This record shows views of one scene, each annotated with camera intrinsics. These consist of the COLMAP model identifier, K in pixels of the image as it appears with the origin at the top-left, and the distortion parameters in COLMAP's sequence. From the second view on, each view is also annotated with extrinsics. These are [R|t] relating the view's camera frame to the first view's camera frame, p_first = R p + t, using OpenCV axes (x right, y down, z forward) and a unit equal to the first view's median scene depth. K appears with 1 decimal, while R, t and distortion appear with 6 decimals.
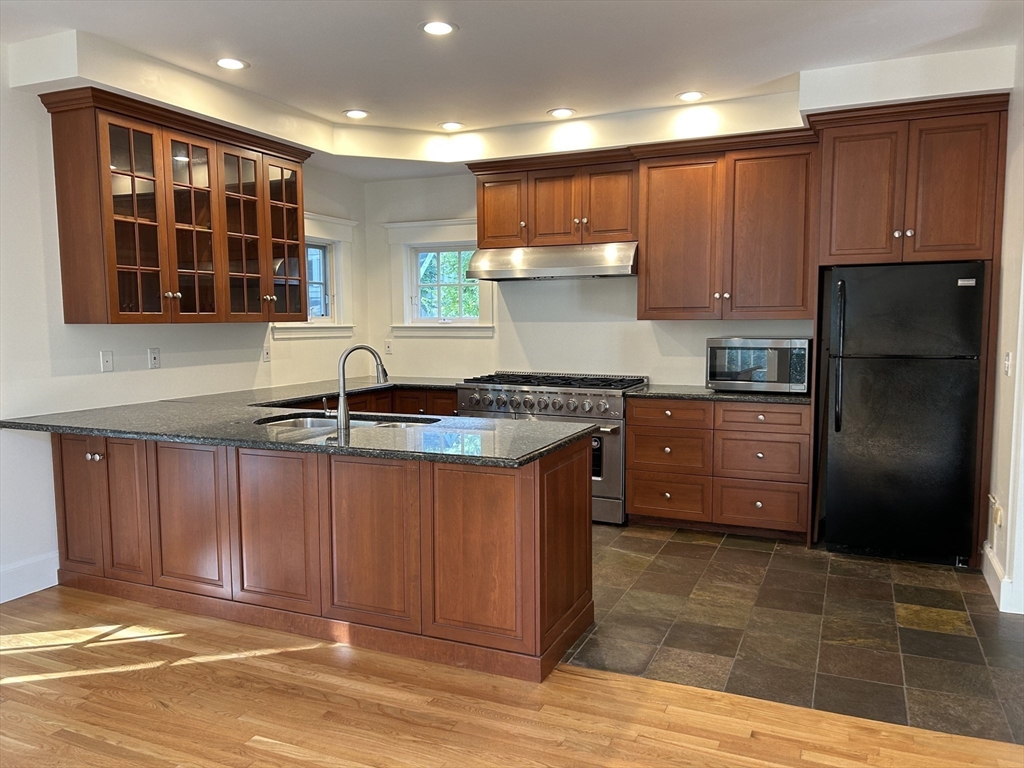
lens RADIAL K [[771.6, 0, 498.6], [0, 771.6, 389.5], [0, 0, 1]] dist [0.036087, -0.051979]
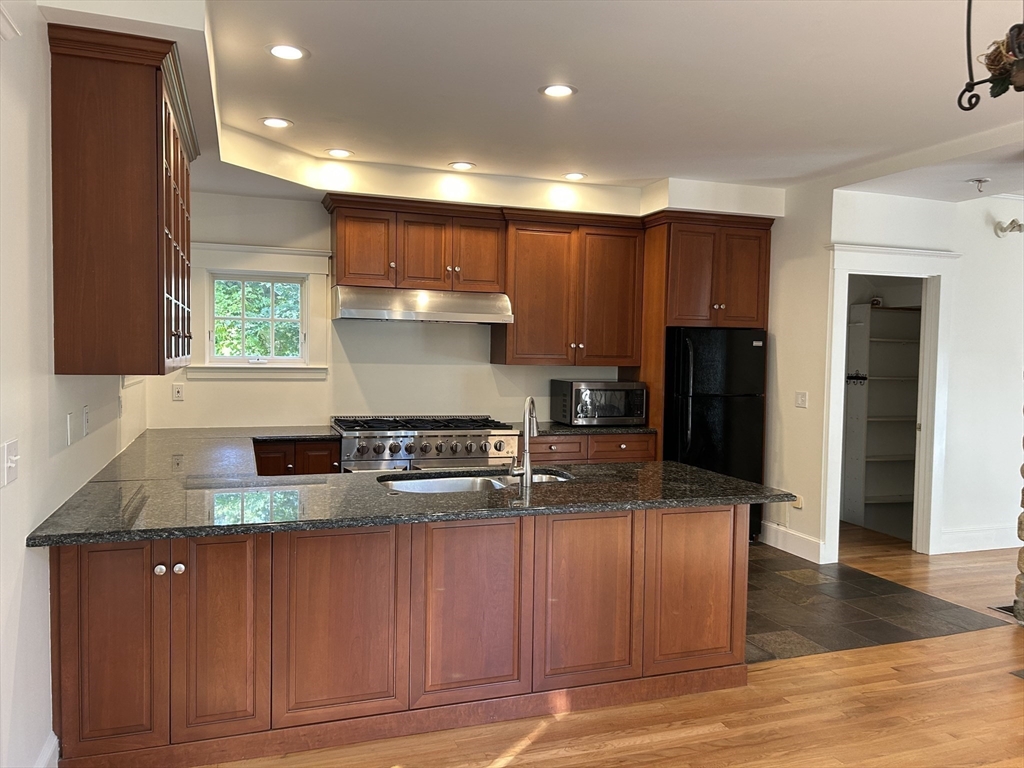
lens RADIAL K [[771.6, 0, 507.4], [0, 771.6, 381.4], [0, 0, 1]] dist [0.036087, -0.051979]
pose [[0.725879, -0.010038, 0.687749, -0.603216], [0.042339, 0.998649, -0.030111, -0.035685], [-0.686518, 0.050976, 0.725324, 0.223641]]
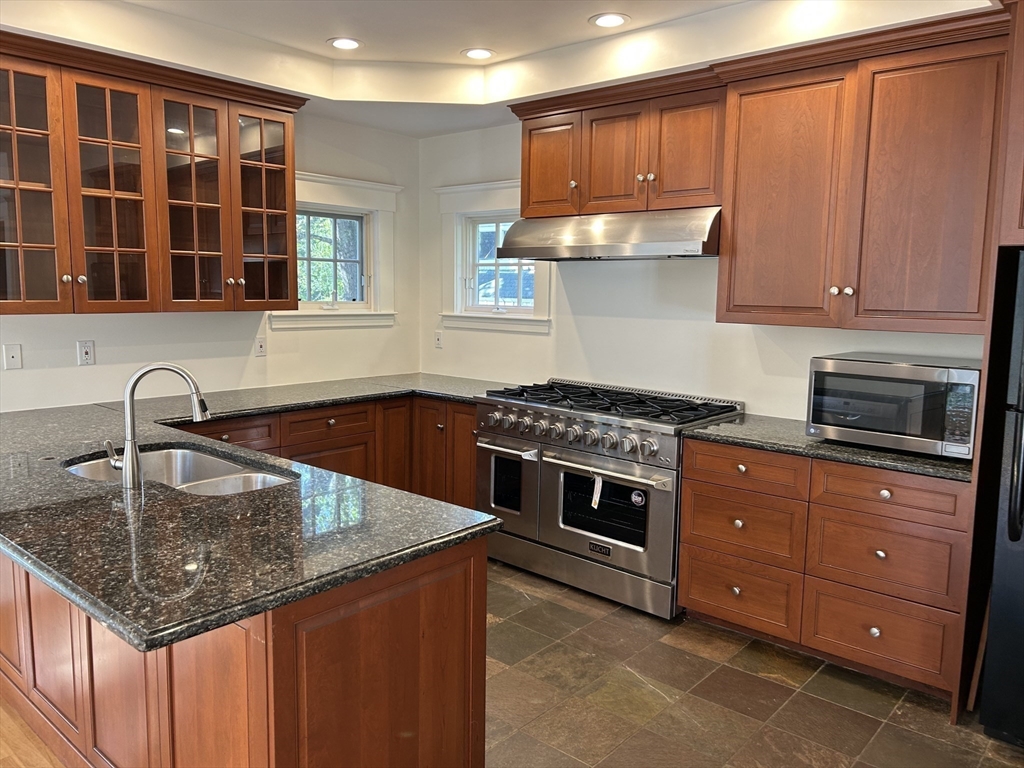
lens RADIAL K [[771.6, 0, 498.0], [0, 771.6, 378.2], [0, 0, 1]] dist [0.036087, -0.051979]
pose [[0.956252, 0.054097, -0.287500, 0.206985], [-0.047482, 0.998423, 0.029939, -0.055532], [0.288666, -0.014978, 0.957313, 0.310862]]
